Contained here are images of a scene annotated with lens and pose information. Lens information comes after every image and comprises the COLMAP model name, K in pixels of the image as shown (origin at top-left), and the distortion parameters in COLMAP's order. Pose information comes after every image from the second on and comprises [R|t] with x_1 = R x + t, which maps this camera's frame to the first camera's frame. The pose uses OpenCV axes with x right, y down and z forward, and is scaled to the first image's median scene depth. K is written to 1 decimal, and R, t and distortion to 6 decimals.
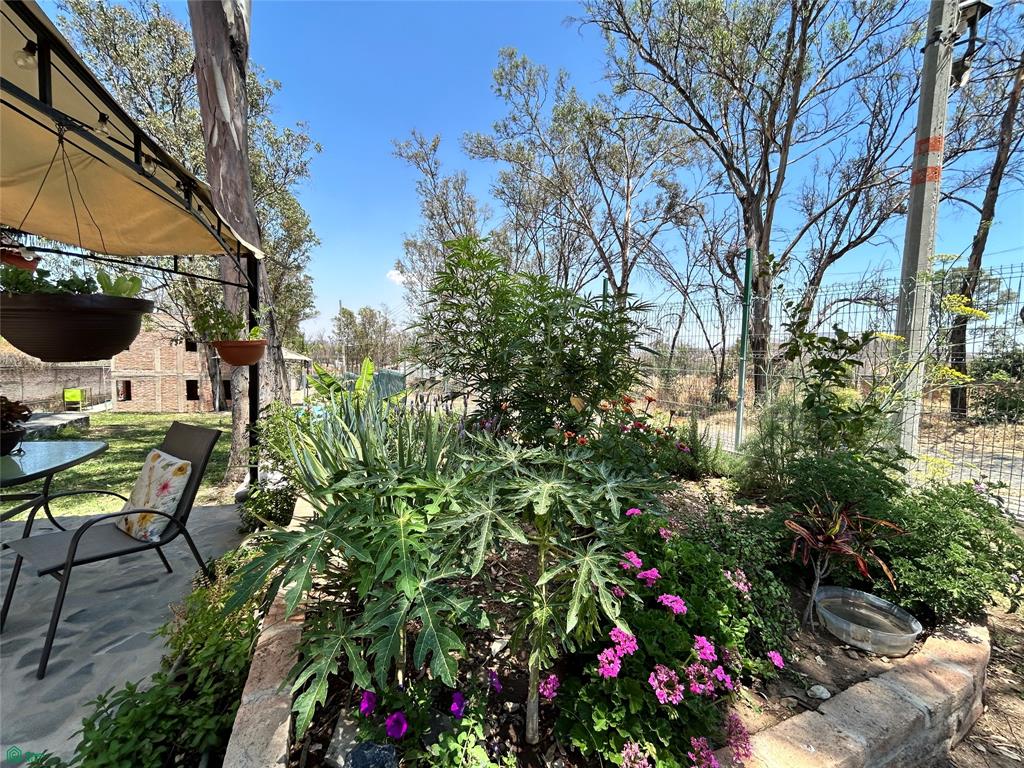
lens RADIAL K [[421.0, 0, 514.0], [0, 421.0, 383.5], [0, 0, 1]] dist [-0.002563, 0.000581]
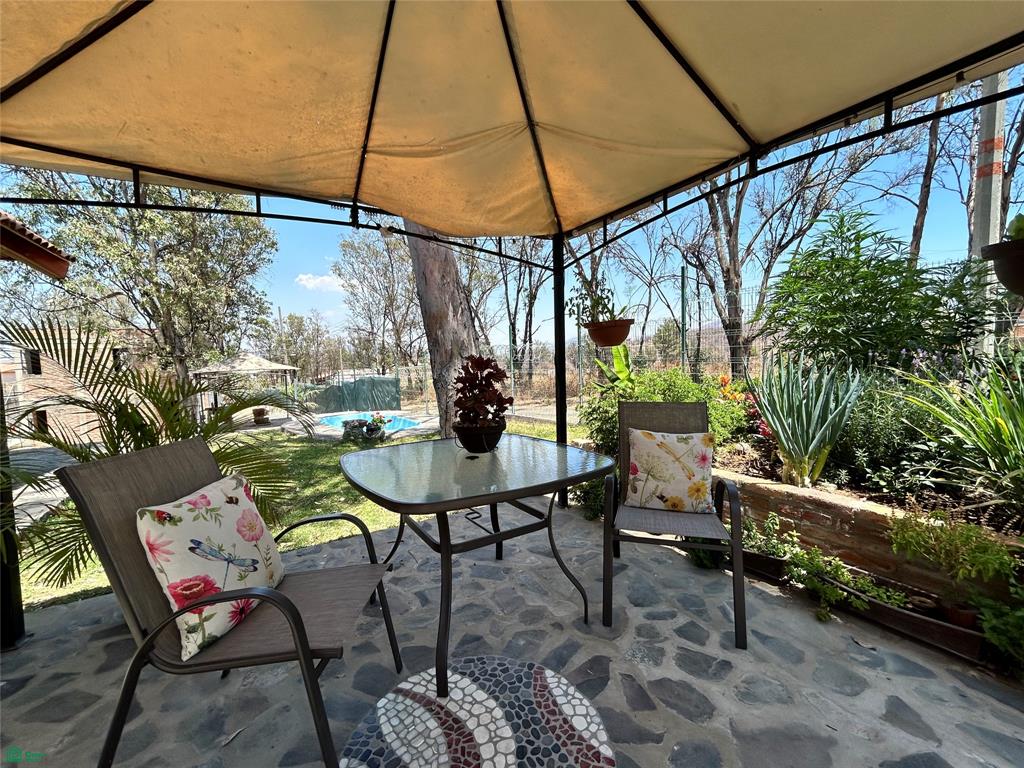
lens RADIAL K [[421.0, 0, 513.2], [0, 421.0, 383.7], [0, 0, 1]] dist [-0.002563, 0.000581]
pose [[0.983250, -0.072461, 0.167241, -0.164391], [0.072493, 0.997351, 0.005919, 0.003683], [-0.167227, 0.006304, 0.985898, 0.010740]]
